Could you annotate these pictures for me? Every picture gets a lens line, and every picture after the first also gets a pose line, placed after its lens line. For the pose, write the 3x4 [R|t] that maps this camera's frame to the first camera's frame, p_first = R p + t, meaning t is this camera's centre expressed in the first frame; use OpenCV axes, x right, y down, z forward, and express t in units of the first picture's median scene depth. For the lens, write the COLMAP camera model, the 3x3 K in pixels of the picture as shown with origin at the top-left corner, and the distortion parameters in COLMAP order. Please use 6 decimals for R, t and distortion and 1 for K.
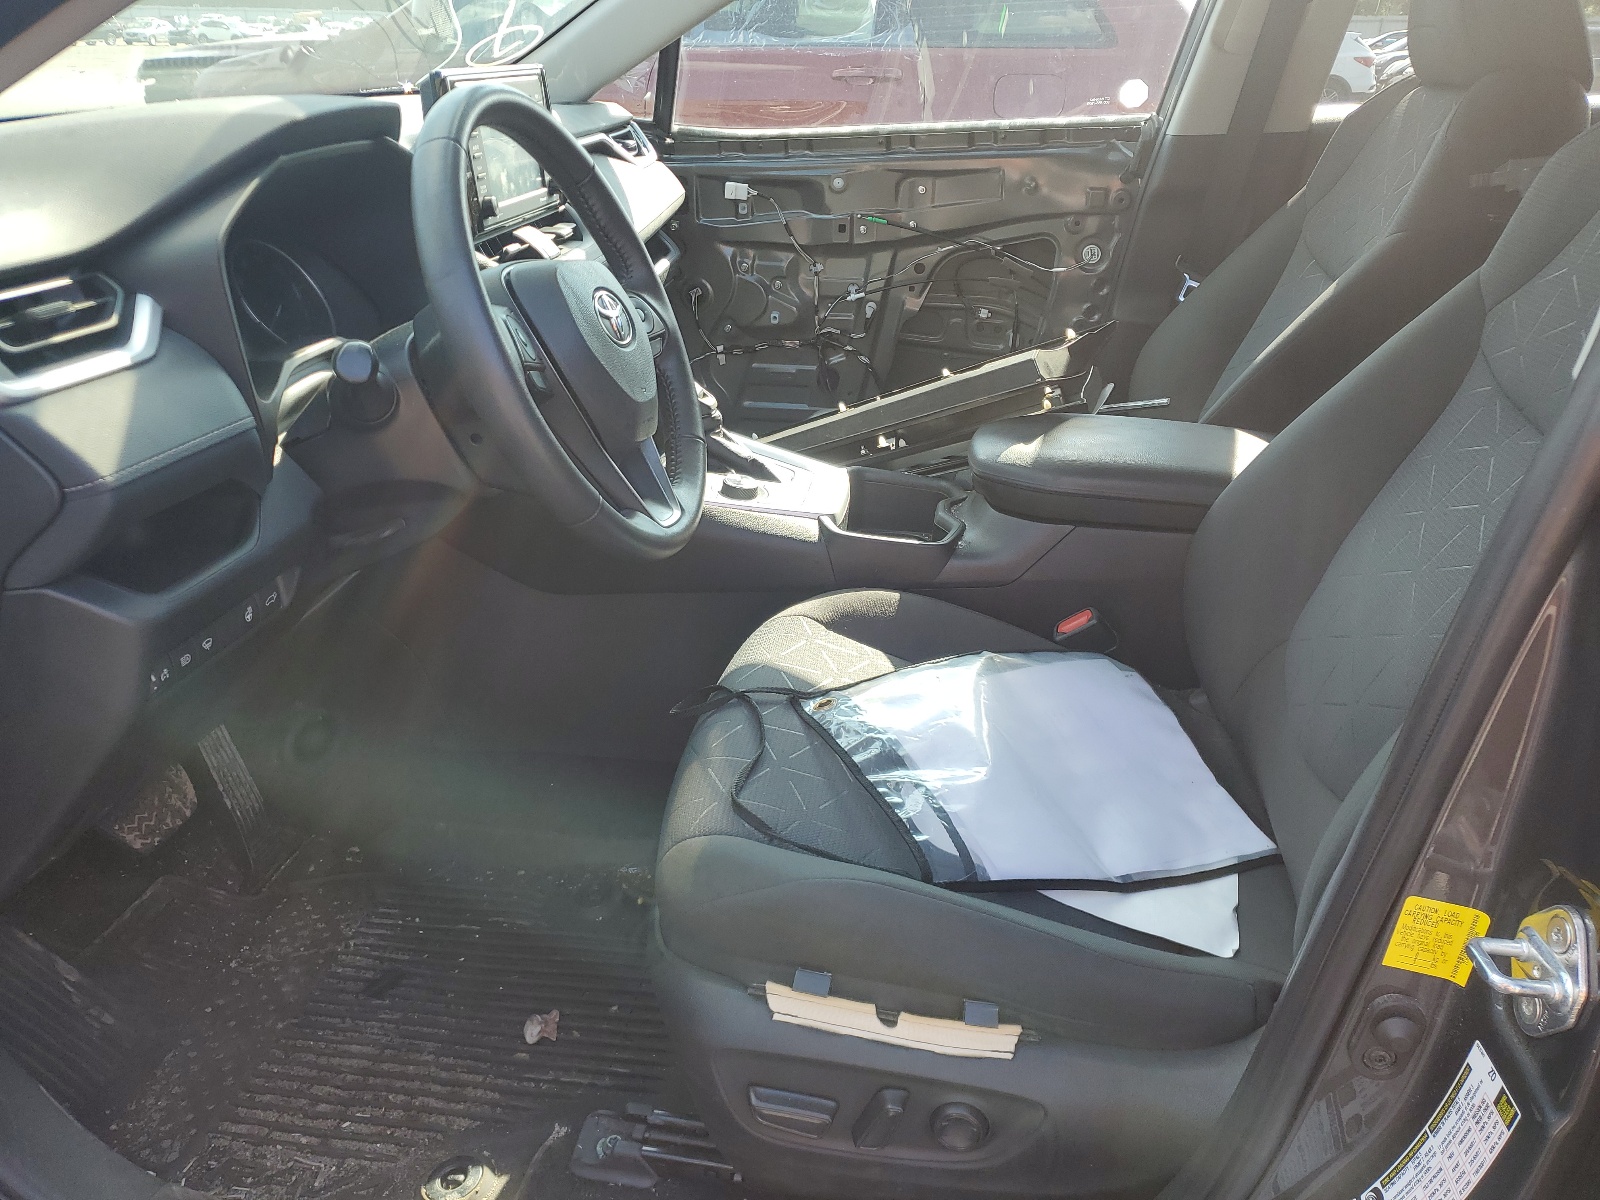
lens RADIAL K [[1224.5, 0, 800.0], [0, 1224.5, 600.0], [0, 0, 1]] dist [-0.004956, 0.002965]
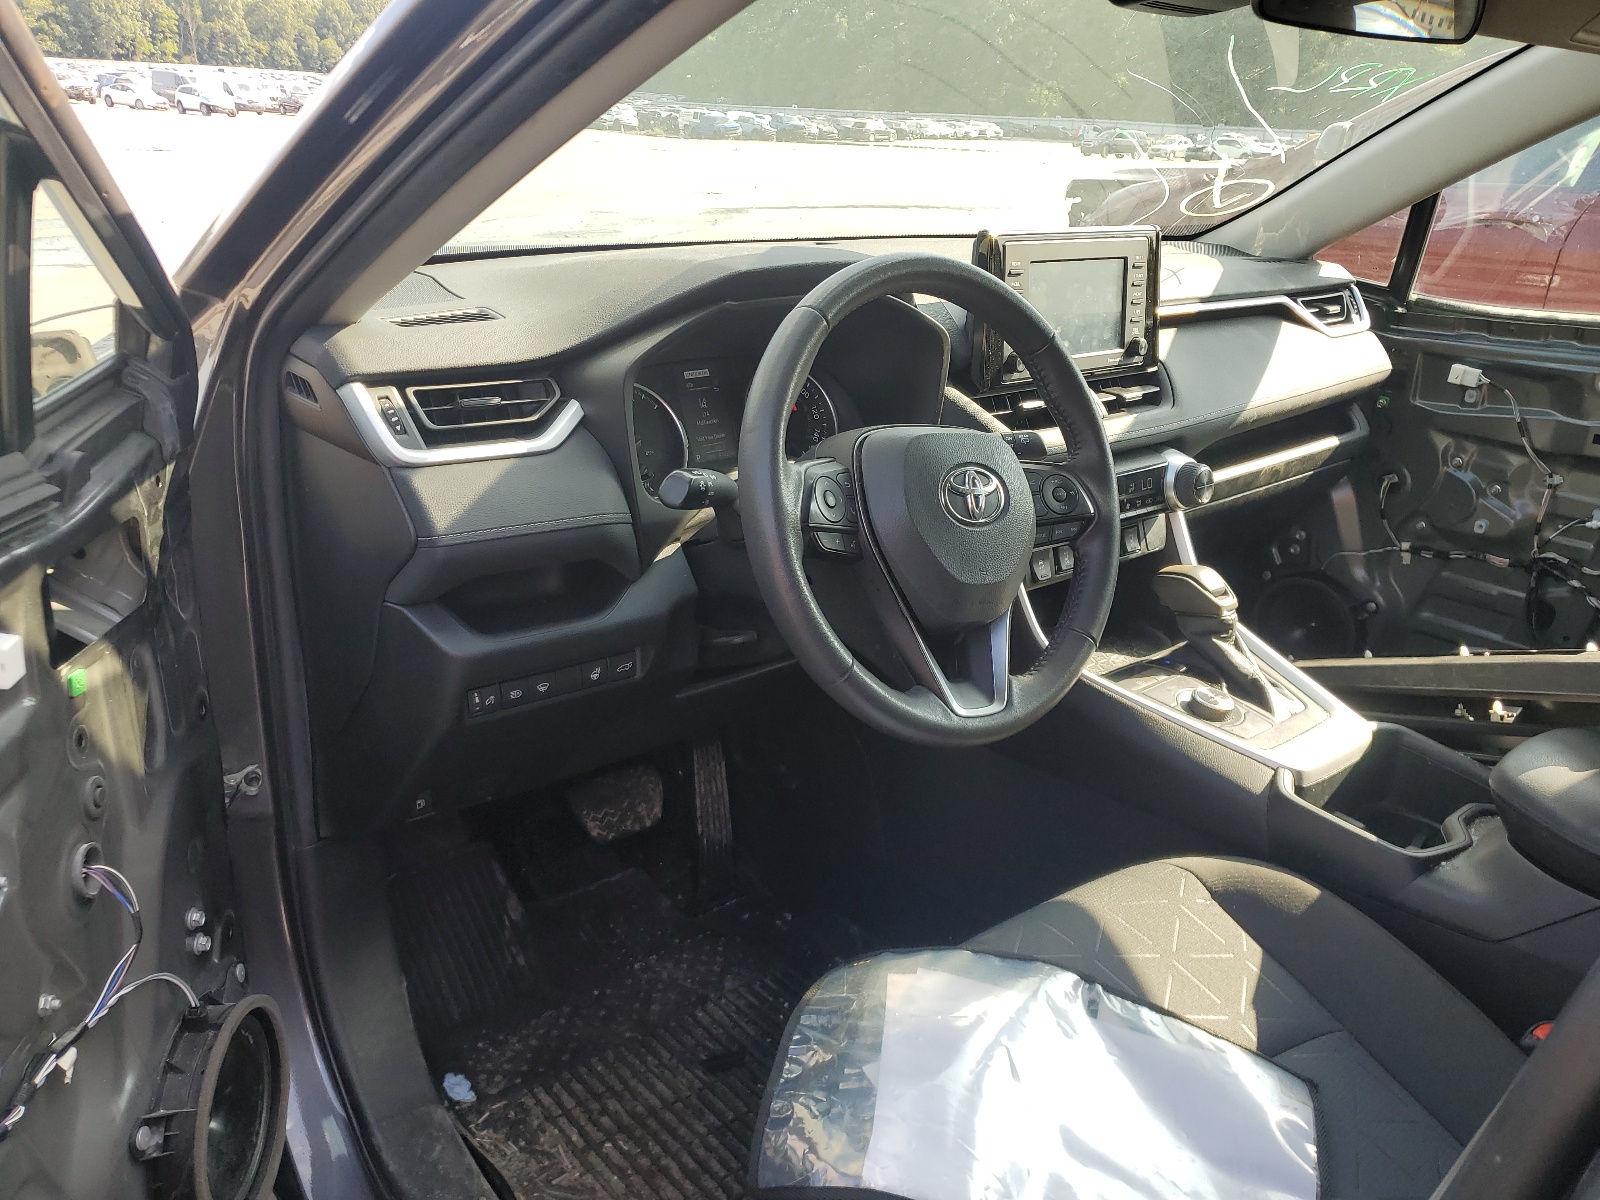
lens RADIAL K [[1224.5, 0, 800.0], [0, 1224.5, 600.0], [0, 0, 1]] dist [-0.004956, 0.002965]
pose [[0.749425, 0.259750, -0.609009, 0.185872], [-0.310546, 0.950276, 0.023158, -0.070780], [0.584742, 0.171770, 0.792826, 0.092680]]
